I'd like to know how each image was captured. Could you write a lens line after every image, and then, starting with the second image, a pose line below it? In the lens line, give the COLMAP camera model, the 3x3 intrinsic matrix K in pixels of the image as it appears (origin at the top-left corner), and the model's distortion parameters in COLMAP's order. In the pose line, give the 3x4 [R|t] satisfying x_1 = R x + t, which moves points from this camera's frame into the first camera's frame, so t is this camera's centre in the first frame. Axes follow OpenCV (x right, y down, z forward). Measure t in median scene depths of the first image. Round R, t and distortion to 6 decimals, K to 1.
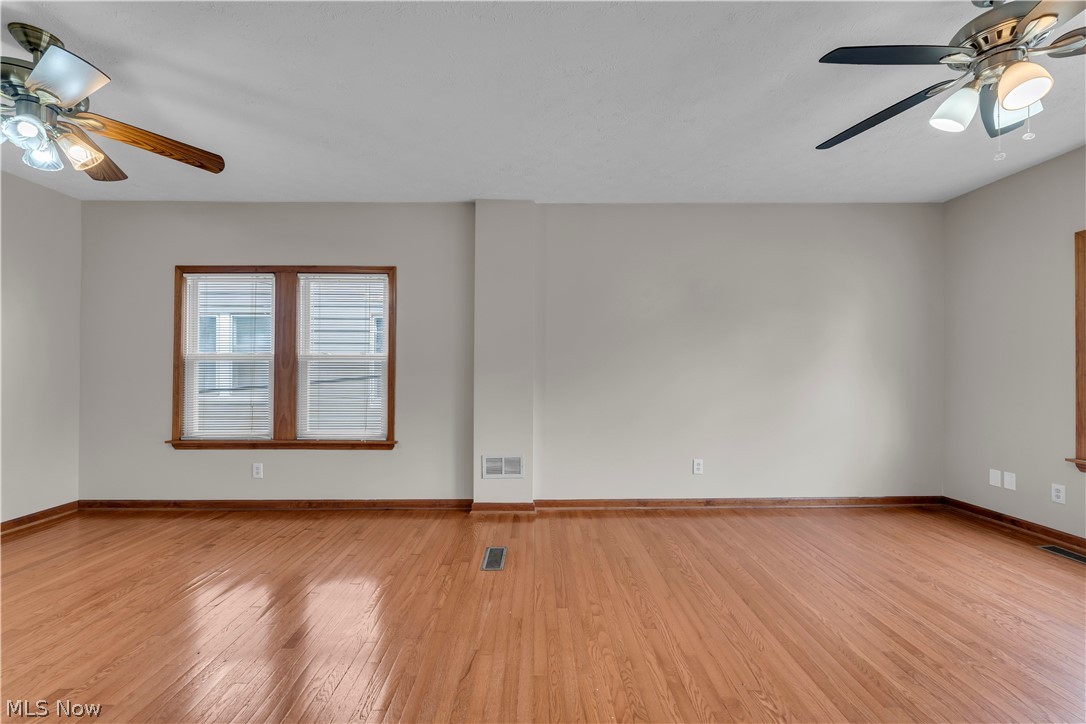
lens RADIAL K [[449.0, 0, 527.4], [0, 449.0, 366.0], [0, 0, 1]] dist [-0.000261, -0.000145]
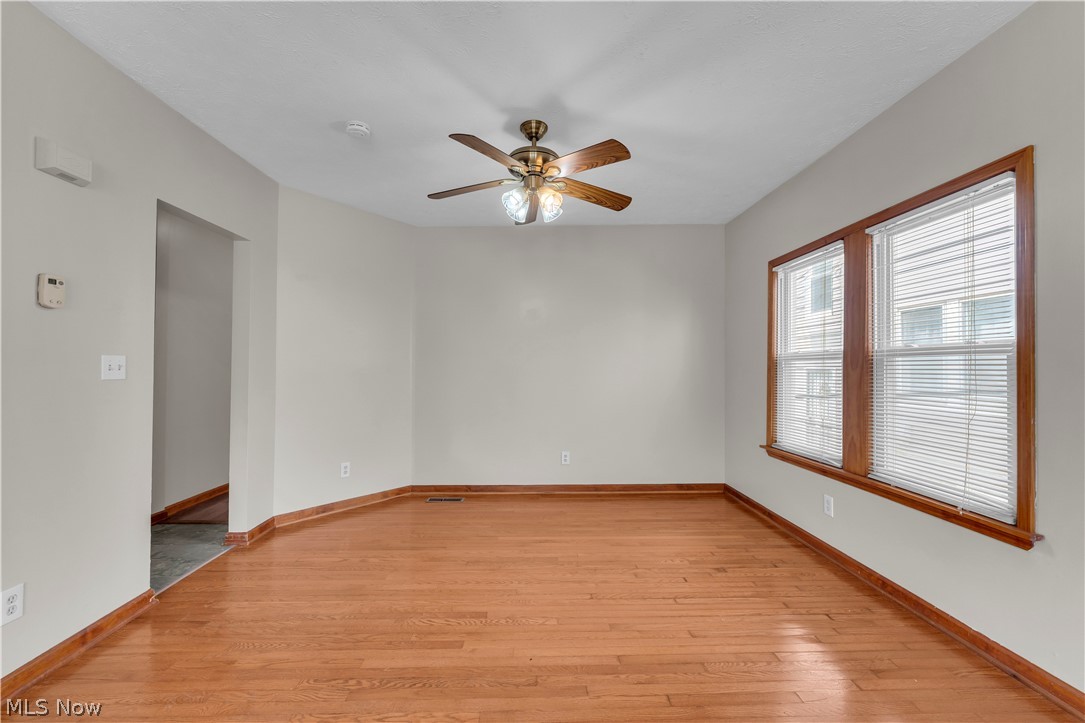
lens RADIAL K [[445.6, 0, 556.7], [0, 445.6, 361.6], [0, 0, 1]] dist [-0.001350, -0.000243]
pose [[0.046782, -0.015876, -0.998779, 0.129856], [0.003855, 0.999869, -0.015713, 0.001126], [0.998898, -0.003115, 0.046837, 0.511001]]
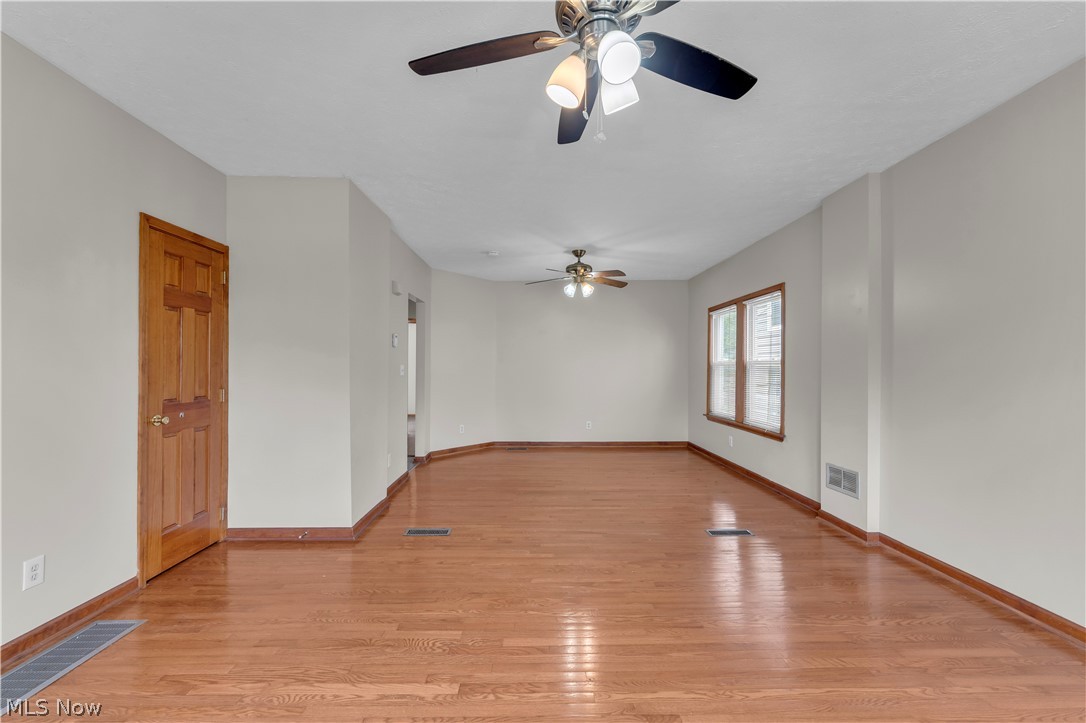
lens RADIAL K [[450.3, 0, 551.4], [0, 450.3, 364.7], [0, 0, 1]] dist [0.000578, 0.000065]
pose [[0.023546, -0.008414, -0.999687, 0.850306], [0.004855, 0.999954, -0.008302, -0.005651], [0.999711, -0.004658, 0.023586, 0.388697]]
